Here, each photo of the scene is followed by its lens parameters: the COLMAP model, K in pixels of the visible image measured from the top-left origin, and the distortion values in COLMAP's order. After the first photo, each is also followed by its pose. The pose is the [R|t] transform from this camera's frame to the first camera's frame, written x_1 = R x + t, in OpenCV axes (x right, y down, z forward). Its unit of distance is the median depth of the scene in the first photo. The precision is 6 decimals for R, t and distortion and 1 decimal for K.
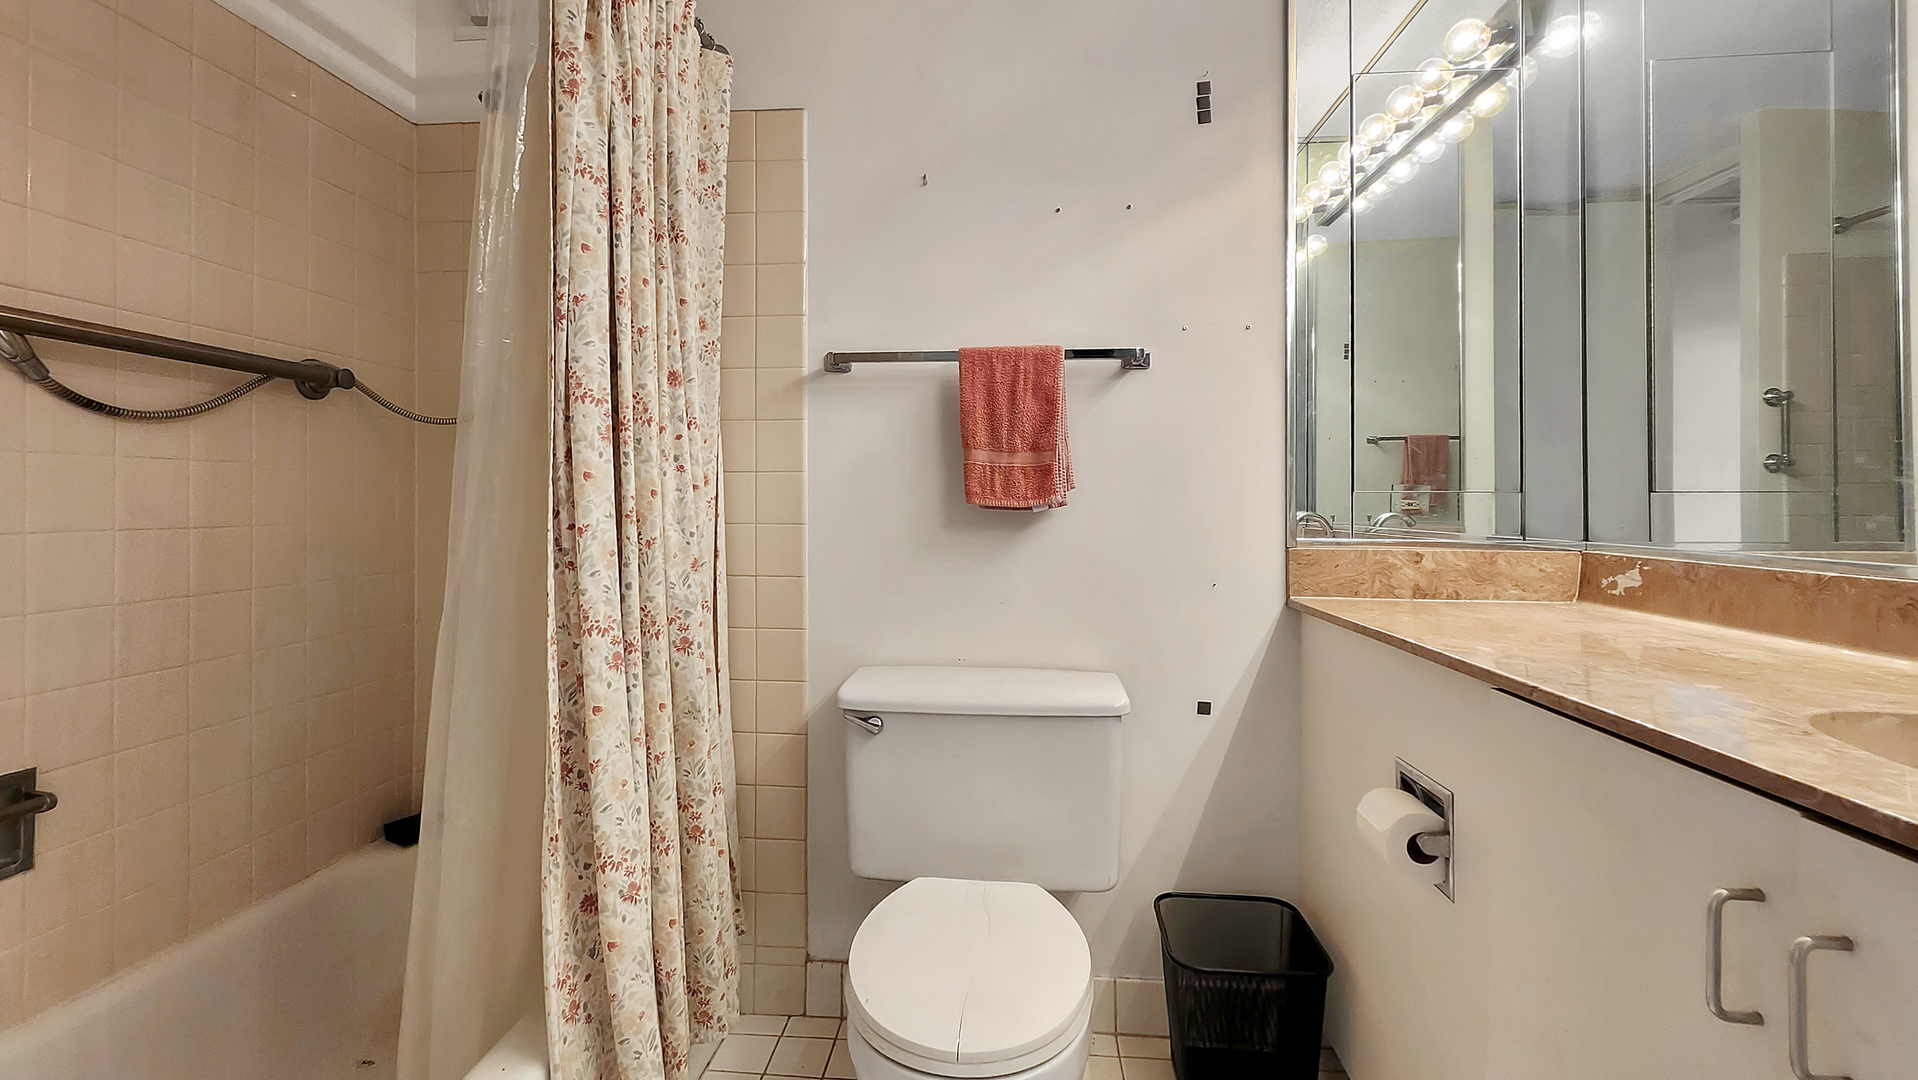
lens RADIAL K [[828.3, 0, 956.3], [0, 828.3, 496.6], [0, 0, 1]] dist [0.001566, -0.000191]
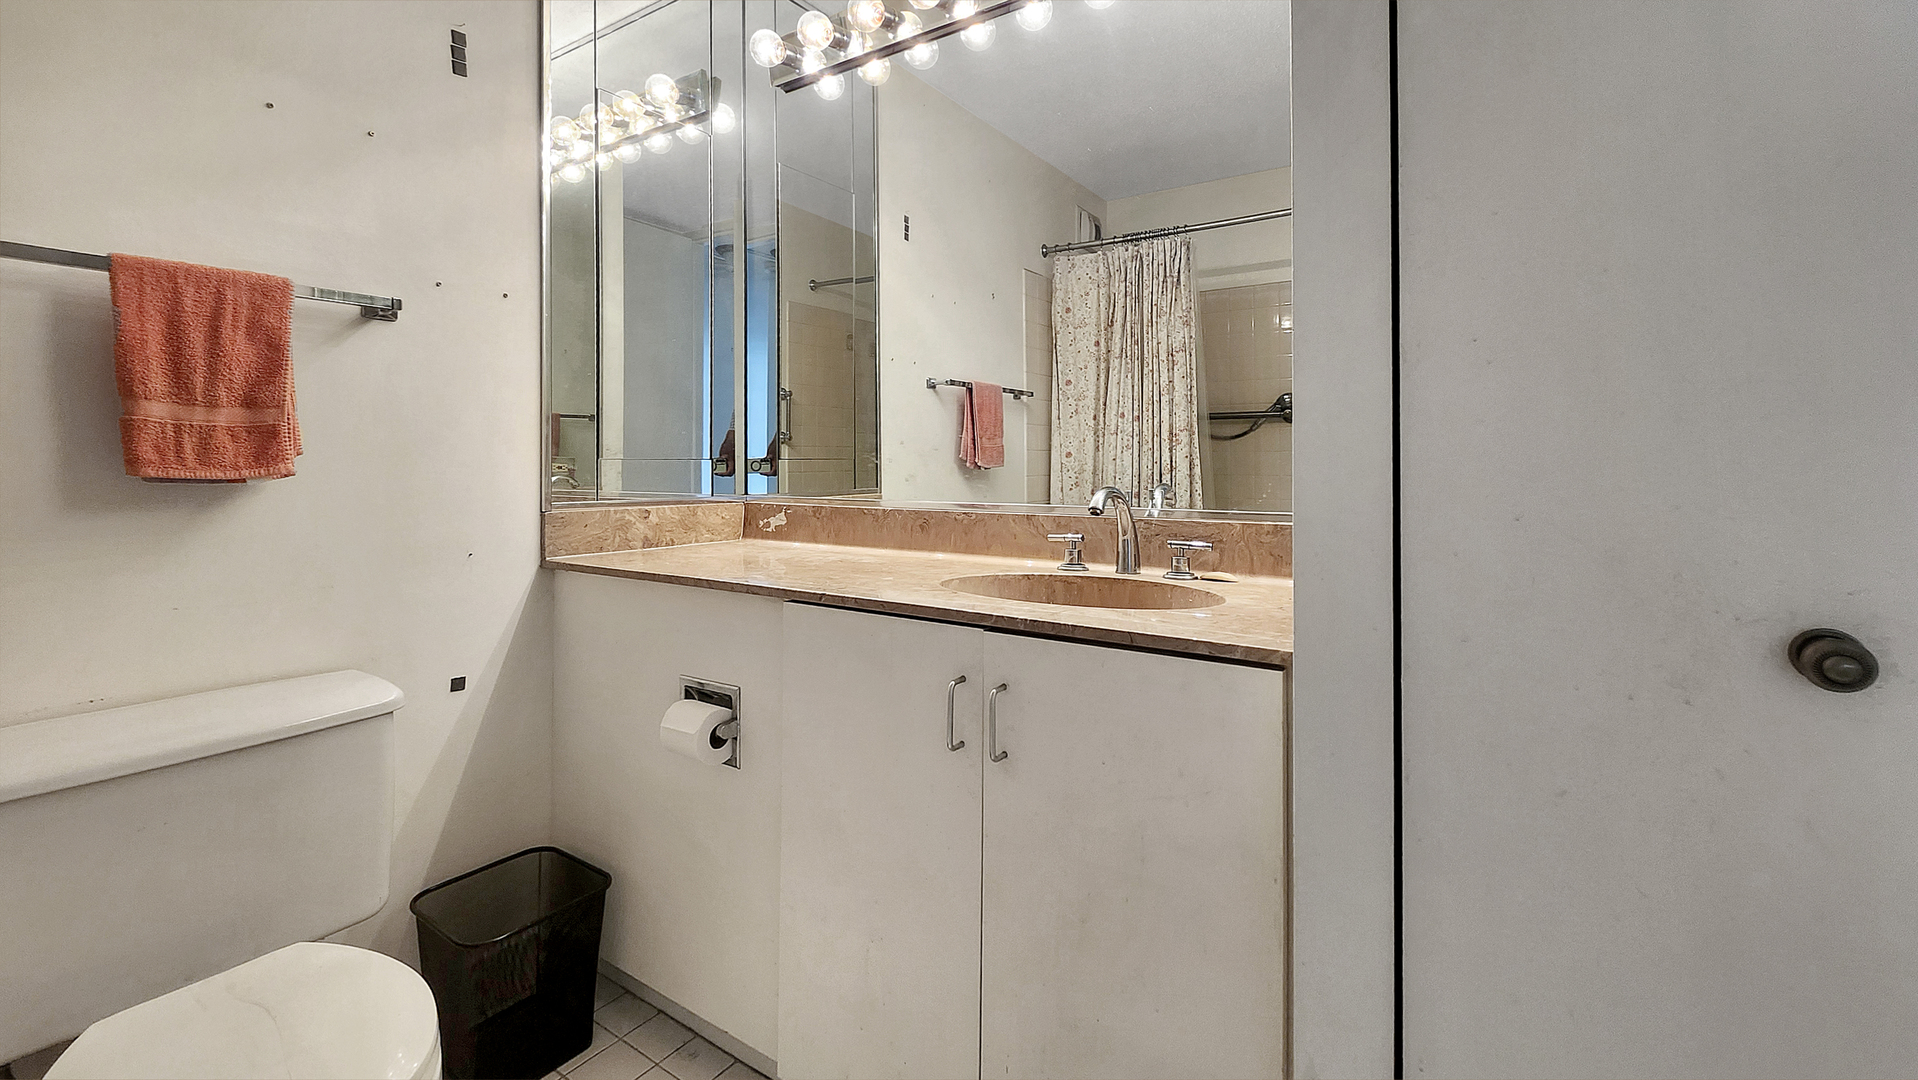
lens RADIAL K [[790.3, 0, 959.6], [0, 790.3, 459.3], [0, 0, 1]] dist [-0.001496, -0.000043]
pose [[0.483585, 0.000517, 0.875297, -0.234226], [-0.003567, 0.999993, 0.001380, -0.008969], [-0.875290, -0.003789, 0.483583, 0.051369]]
